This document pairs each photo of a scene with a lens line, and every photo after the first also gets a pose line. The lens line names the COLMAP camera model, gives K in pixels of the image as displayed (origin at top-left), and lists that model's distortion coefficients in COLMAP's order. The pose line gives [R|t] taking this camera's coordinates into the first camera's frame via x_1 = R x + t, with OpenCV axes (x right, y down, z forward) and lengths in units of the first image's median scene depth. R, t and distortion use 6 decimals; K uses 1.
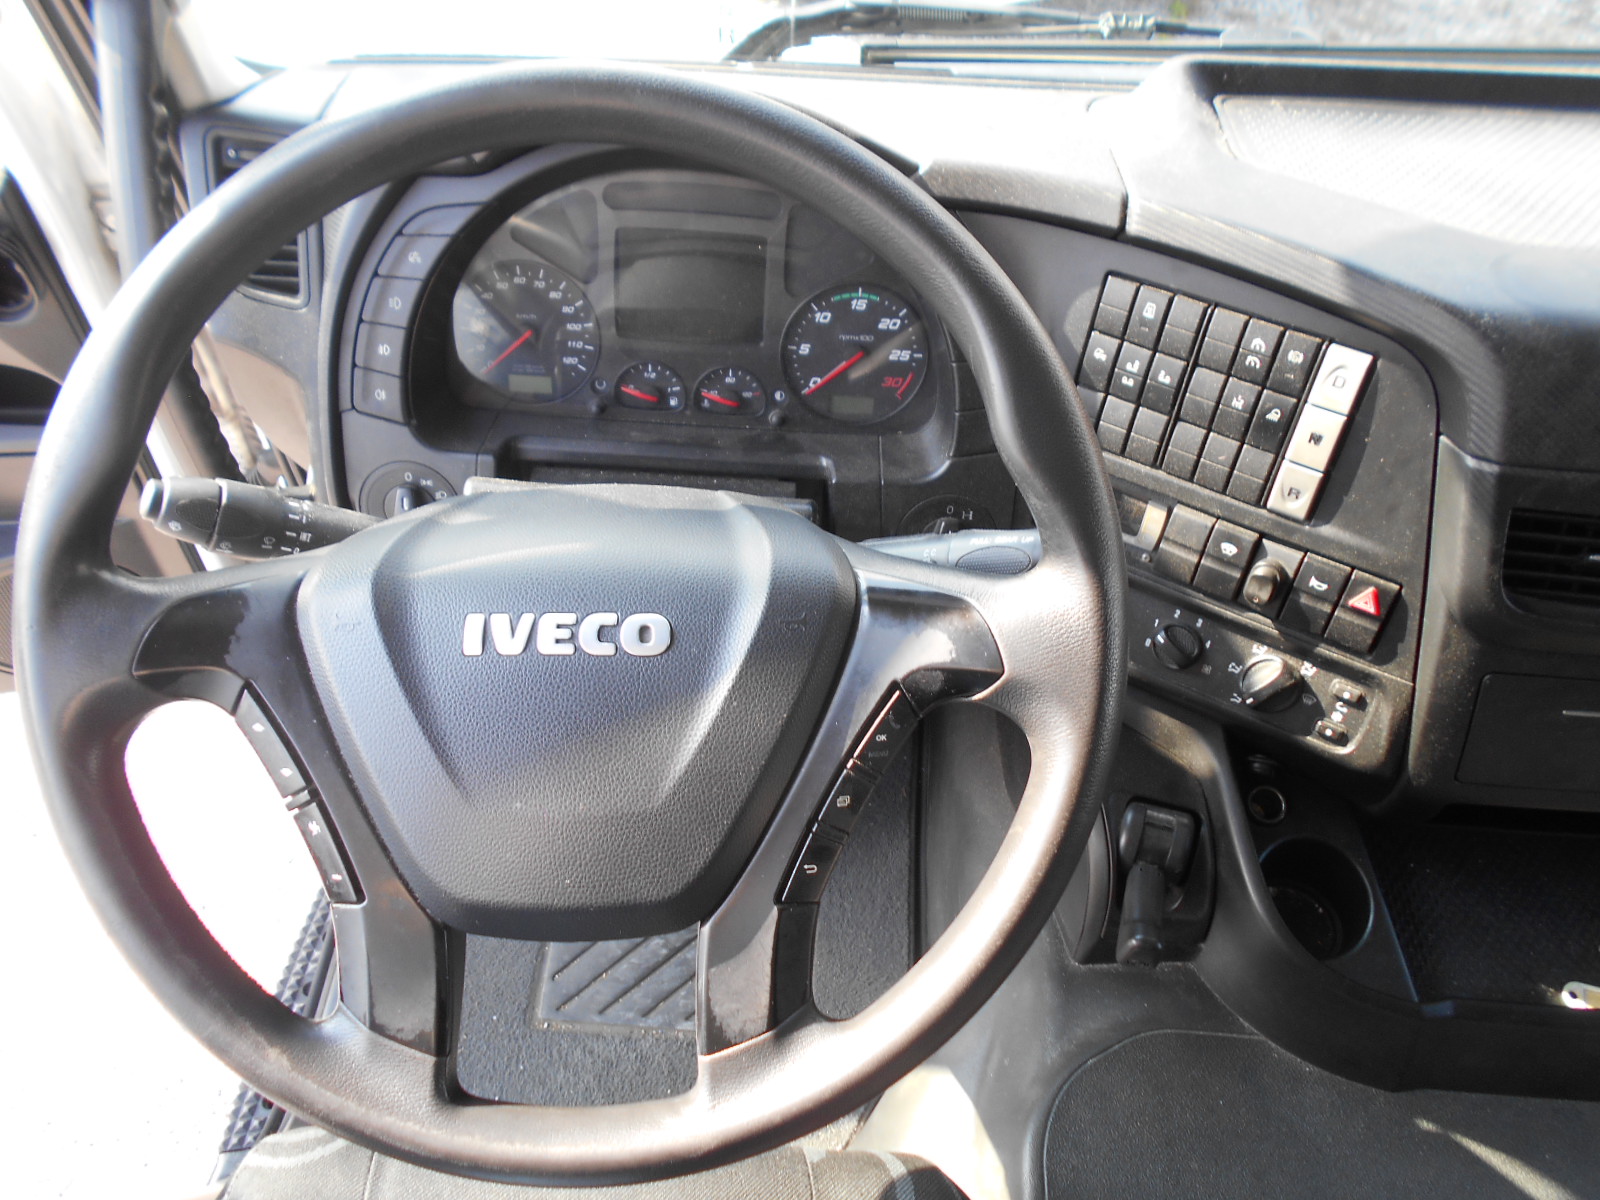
lens RADIAL K [[1288.0, 0, 798.8], [0, 1288.0, 618.7], [0, 0, 1]] dist [-0.042825, 0.090665]
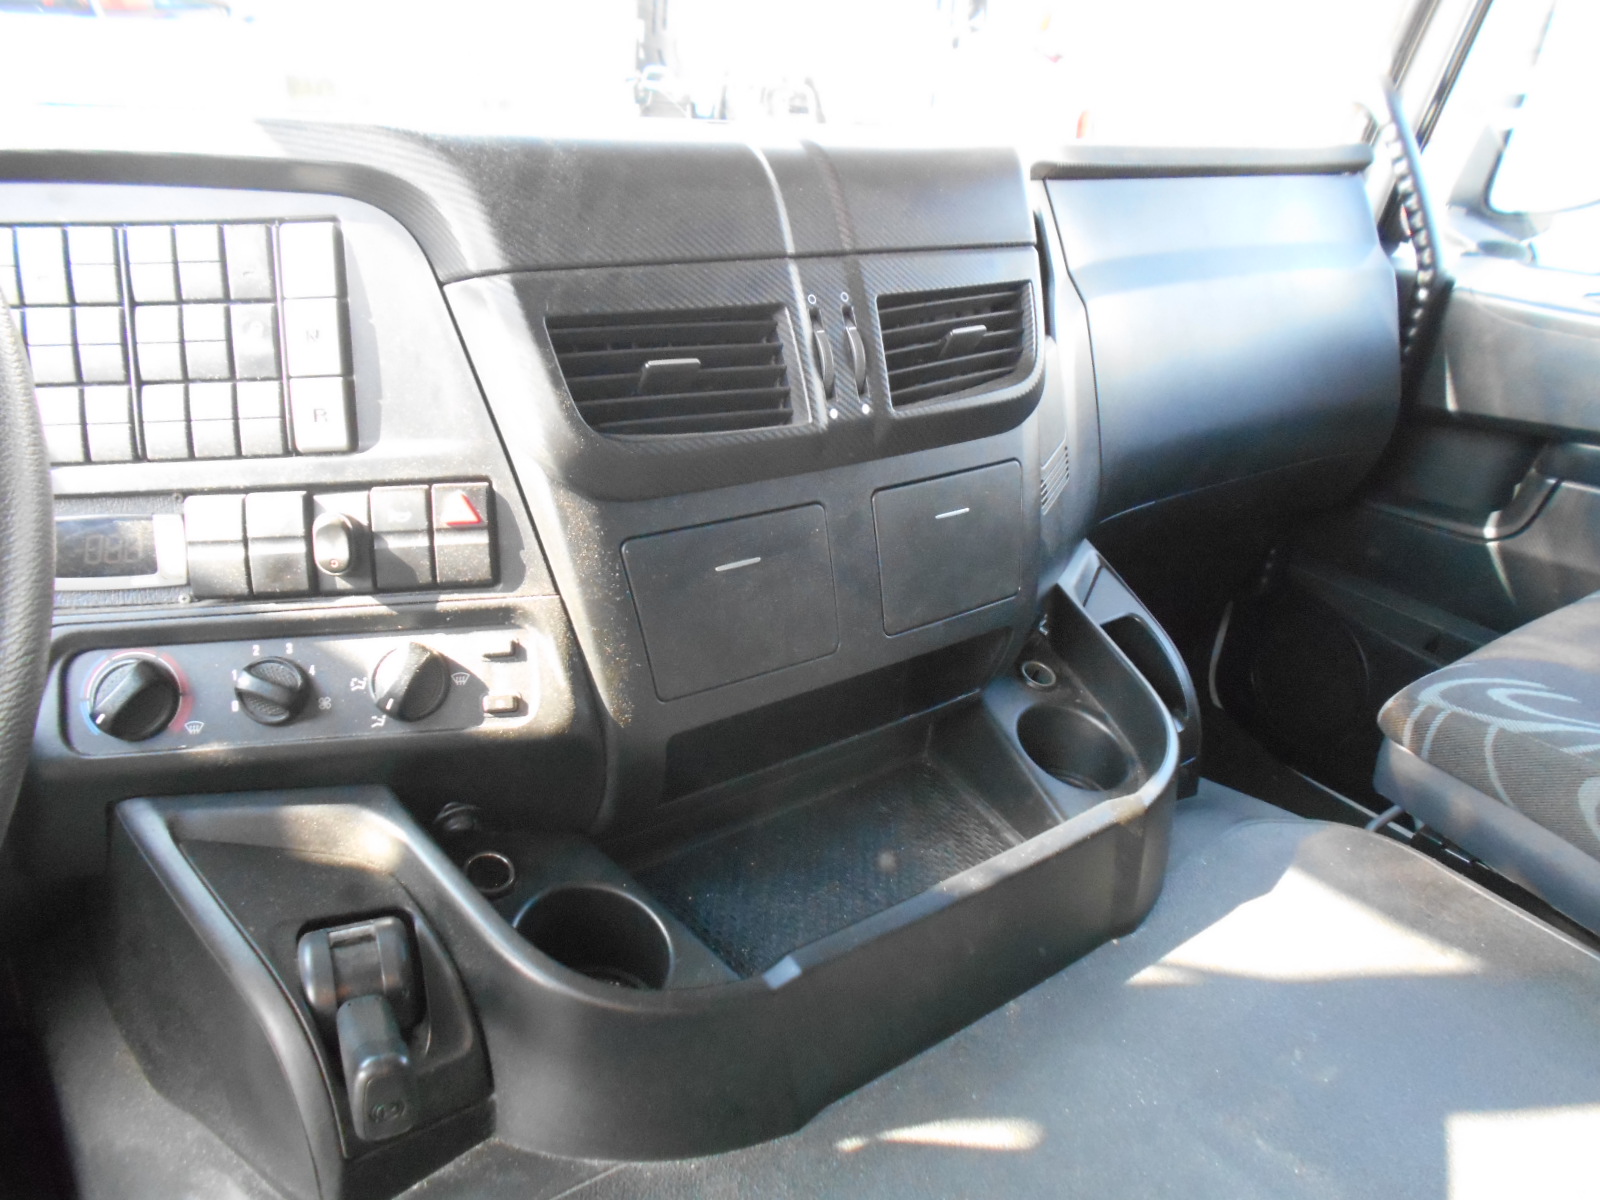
lens RADIAL K [[1288.0, 0, 798.8], [0, 1288.0, 618.7], [0, 0, 1]] dist [-0.042825, 0.090665]
pose [[0.751242, -0.235289, 0.616665, 0.085115], [0.487484, 0.827669, -0.278072, 0.355340], [-0.444967, 0.509513, 0.736479, 0.331046]]
